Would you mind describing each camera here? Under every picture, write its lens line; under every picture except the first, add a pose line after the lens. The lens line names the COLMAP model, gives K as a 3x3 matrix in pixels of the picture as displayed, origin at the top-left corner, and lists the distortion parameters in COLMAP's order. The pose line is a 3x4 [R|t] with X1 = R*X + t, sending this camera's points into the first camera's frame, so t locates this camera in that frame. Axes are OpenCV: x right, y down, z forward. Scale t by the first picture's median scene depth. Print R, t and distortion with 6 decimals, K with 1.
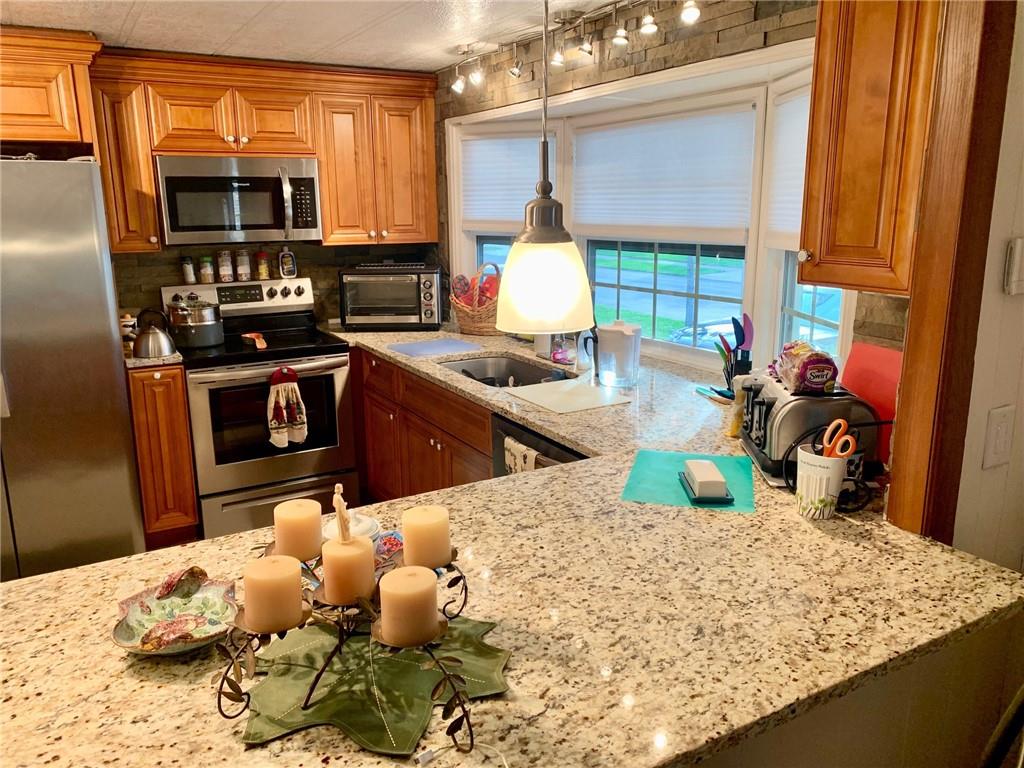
lens RADIAL K [[780.7, 0, 512.0], [0, 780.7, 385.7], [0, 0, 1]] dist [0.058521, -0.074746]
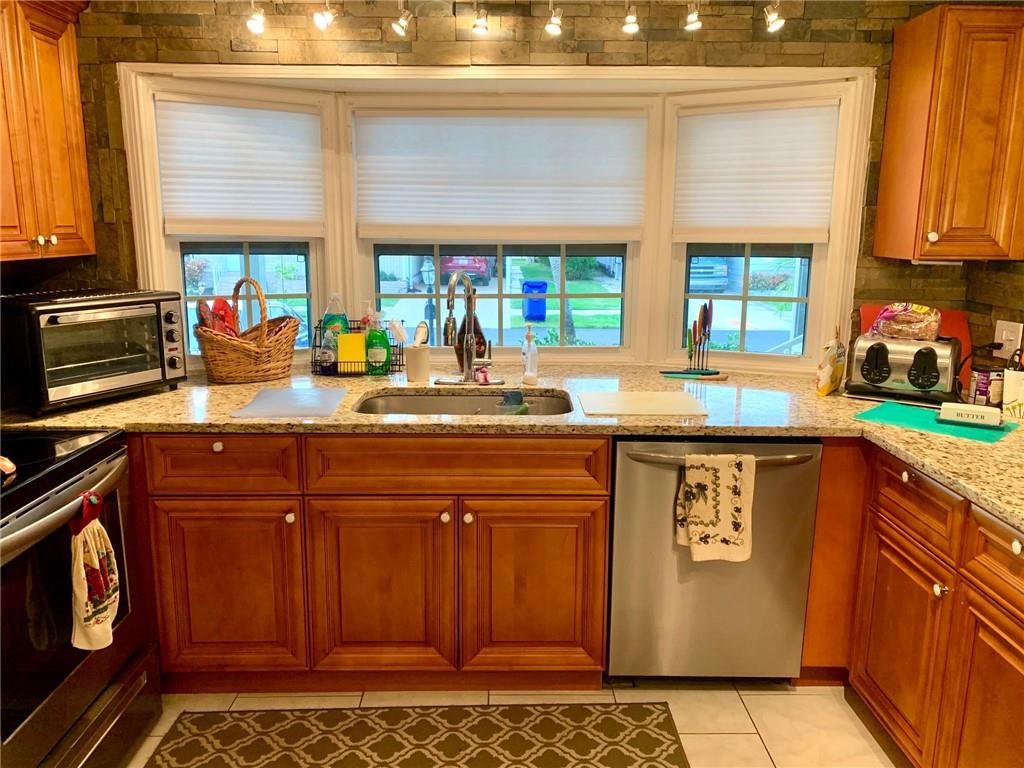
lens RADIAL K [[780.7, 0, 512.0], [0, 780.7, 379.3], [0, 0, 1]] dist [0.058521, -0.074746]
pose [[0.490340, -0.158405, 0.857015, -0.578968], [0.189659, 0.979172, 0.072470, -0.080810], [-0.850644, 0.127006, 0.510170, 0.482705]]
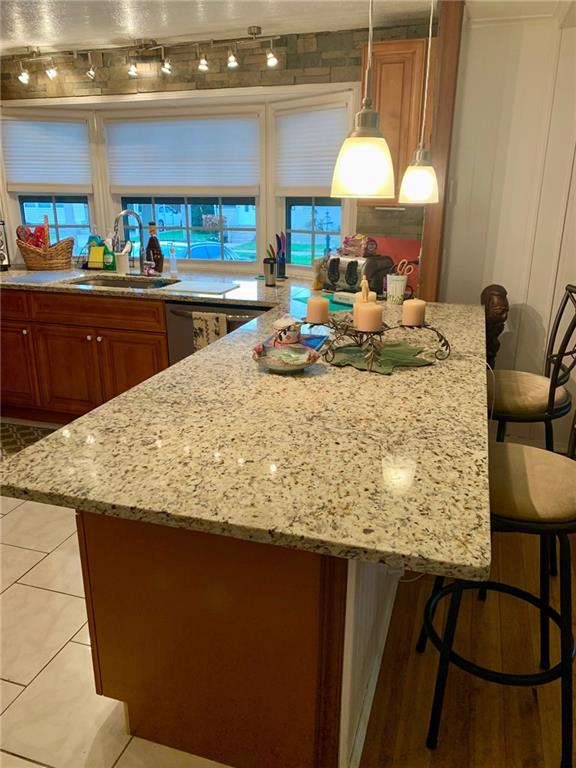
lens RADIAL K [[585.5, 0, 285.9], [0, 585.5, 379.0], [0, 0, 1]] dist [0.058521, -0.074746]
pose [[0.739271, -0.196227, 0.644184, -0.469611], [0.146471, 0.980556, 0.130598, 0.050251], [-0.657285, -0.002193, 0.753639, -0.042935]]
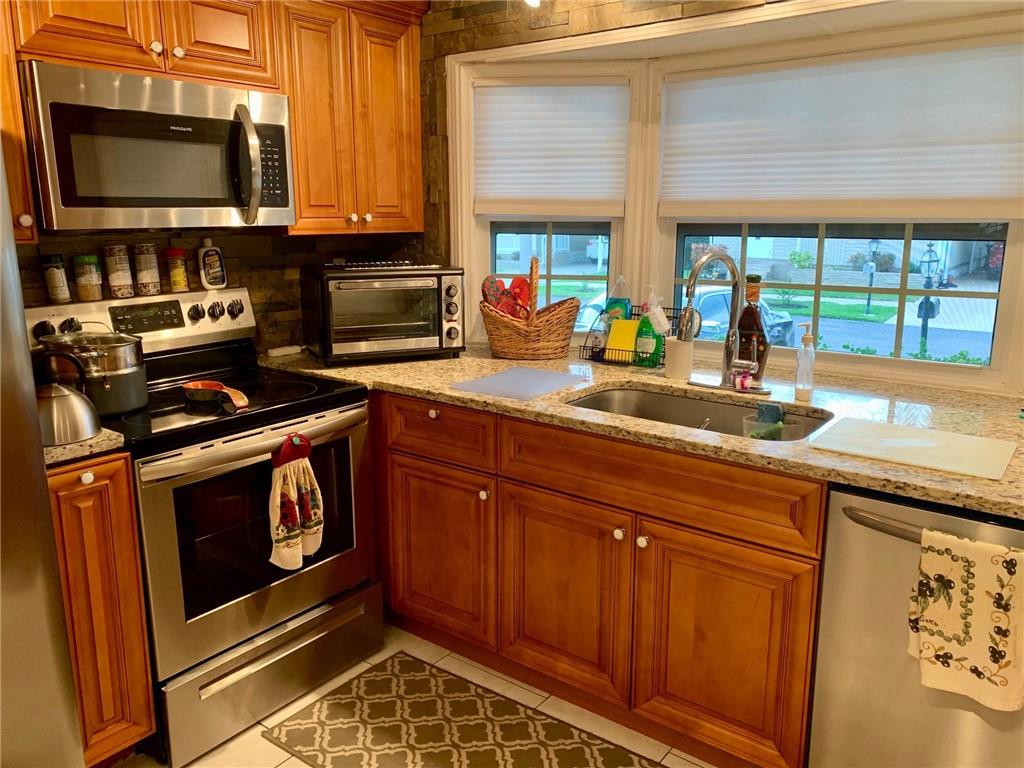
lens RADIAL K [[780.7, 0, 509.0], [0, 780.7, 378.7], [0, 0, 1]] dist [0.058521, -0.074746]
pose [[0.922157, -0.073107, 0.379844, -0.358169], [0.080908, 0.996711, -0.004589, -0.049450], [-0.378259, 0.034964, 0.925039, 0.379958]]
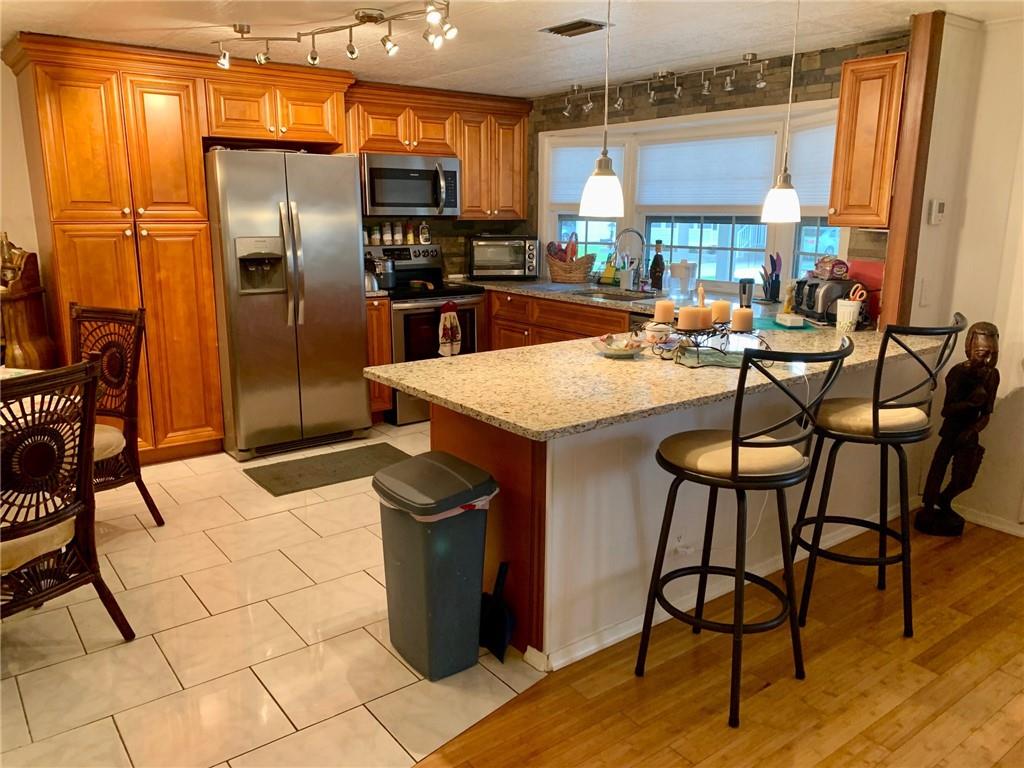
lens RADIAL K [[780.7, 0, 522.7], [0, 780.7, 382.9], [0, 0, 1]] dist [0.058521, -0.074746]
pose [[0.990566, -0.015622, 0.136143, -0.351354], [0.016865, 0.999826, -0.007978, 0.140605], [-0.135994, 0.010199, 0.990657, -0.447615]]
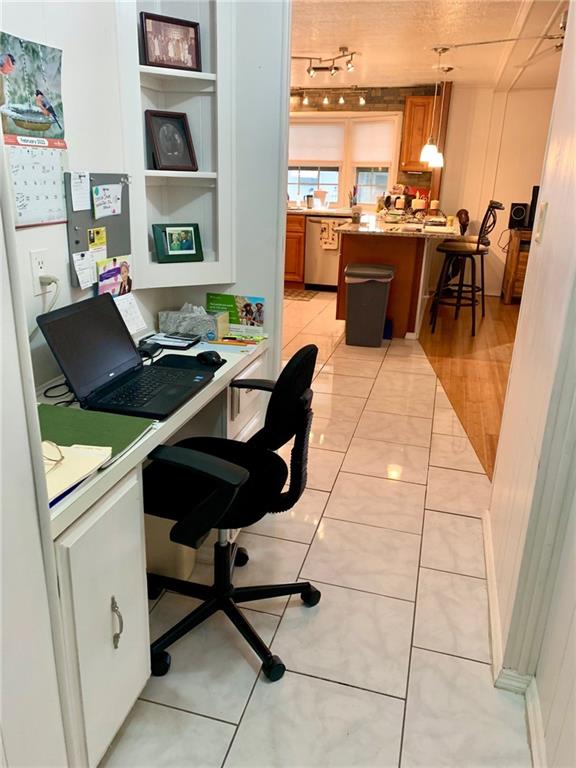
lens RADIAL K [[585.5, 0, 285.4], [0, 585.5, 376.7], [0, 0, 1]] dist [0.058521, -0.074746]
pose [[0.709779, -0.205122, 0.673898, -1.387067], [0.131424, 0.978428, 0.159394, 0.213049], [-0.692056, -0.024568, 0.721426, -0.542373]]
